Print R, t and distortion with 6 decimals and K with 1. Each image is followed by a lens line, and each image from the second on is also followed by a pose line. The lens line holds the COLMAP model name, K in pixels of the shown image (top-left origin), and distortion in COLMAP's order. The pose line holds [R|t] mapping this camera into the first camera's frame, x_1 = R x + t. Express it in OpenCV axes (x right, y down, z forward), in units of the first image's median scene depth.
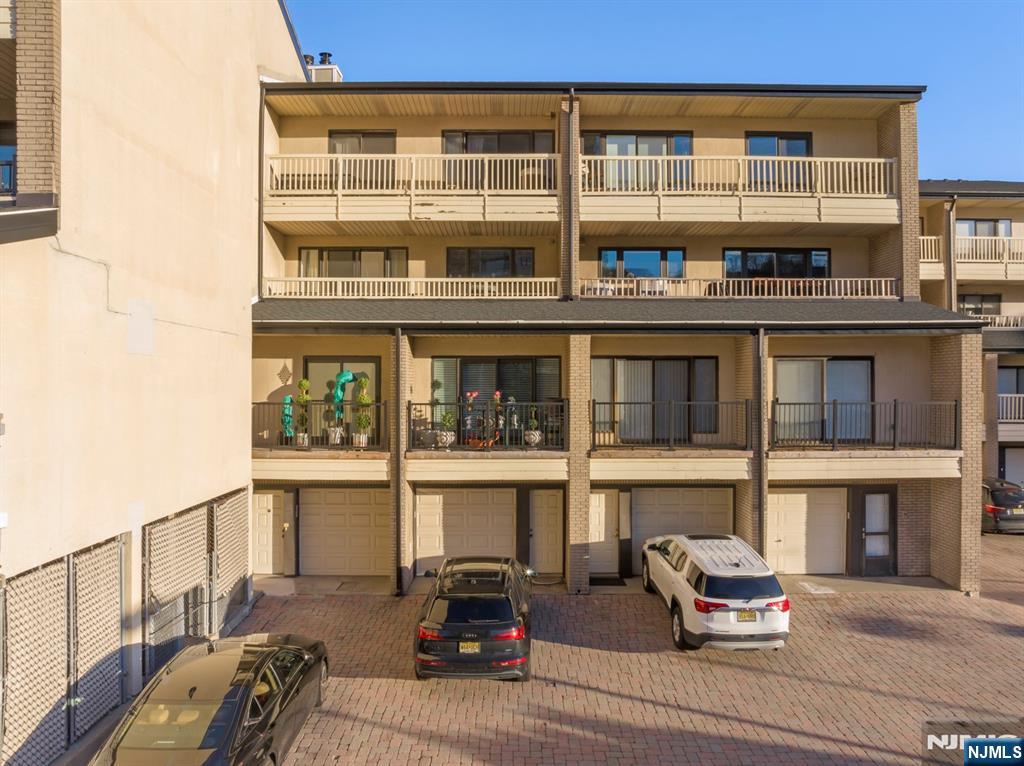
lens RADIAL K [[722.4, 0, 512.0], [0, 722.4, 383.0], [0, 0, 1]] dist [-0.040004, 0.004956]
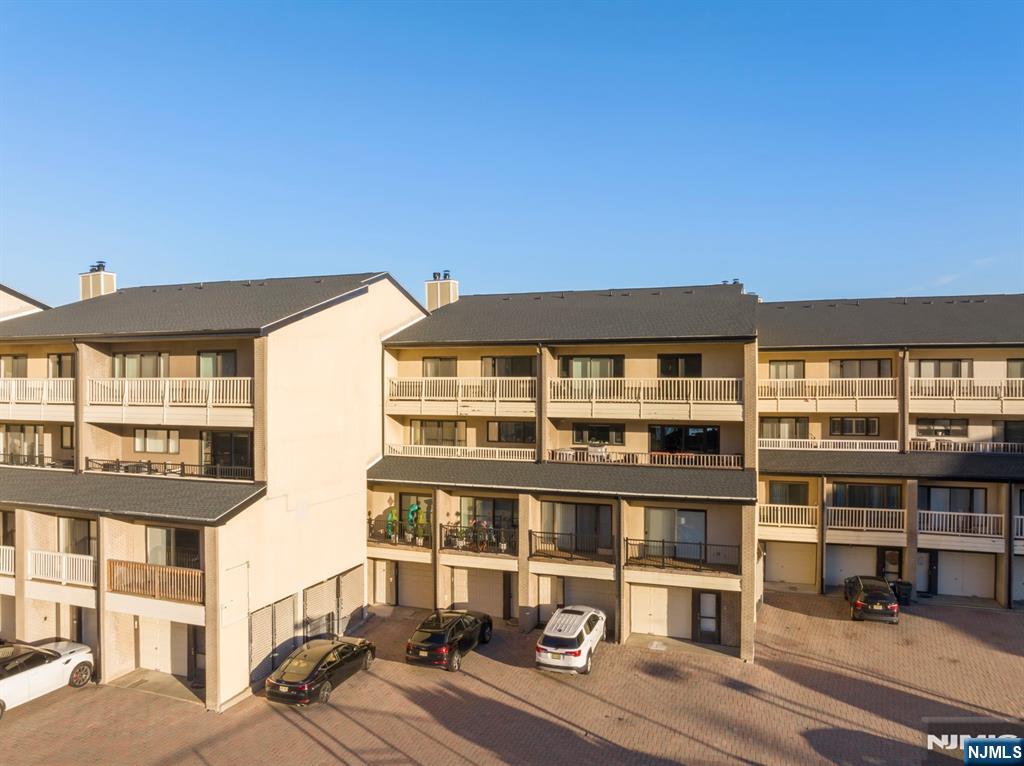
lens RADIAL K [[722.4, 0, 512.0], [0, 722.4, 383.0], [0, 0, 1]] dist [-0.040004, 0.004956]
pose [[0.941232, 0.001413, -0.337758, 0.685604], [0.000047, 0.999991, 0.004316, -0.358857], [0.337761, -0.004078, 0.941223, -0.754648]]
